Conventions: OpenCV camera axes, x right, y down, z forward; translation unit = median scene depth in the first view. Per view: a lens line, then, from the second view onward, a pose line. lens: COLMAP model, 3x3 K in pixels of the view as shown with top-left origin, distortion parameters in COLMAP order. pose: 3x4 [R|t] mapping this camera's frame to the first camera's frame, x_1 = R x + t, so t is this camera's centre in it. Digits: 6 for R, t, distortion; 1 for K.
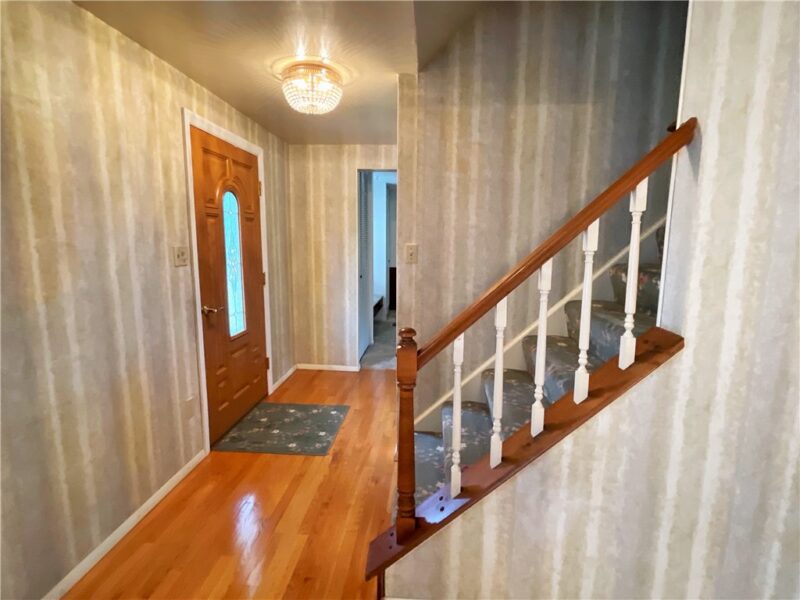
lens RADIAL K [[392.7, 0, 400.0], [0, 392.7, 300.0], [0, 0, 1]] dist [-0.002031, -0.000975]
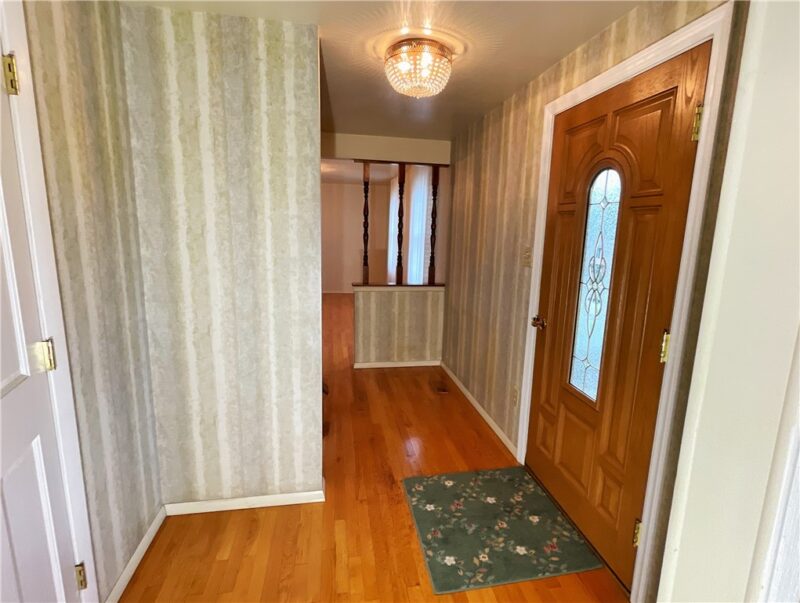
lens RADIAL K [[392.7, 0, 400.0], [0, 392.7, 301.5], [0, 0, 1]] dist [-0.002031, -0.000975]
pose [[-0.970369, 0.011334, -0.241362, 0.030341], [-0.067745, 0.946073, 0.316791, -0.275382], [0.231936, 0.323755, -0.917272, 1.705213]]
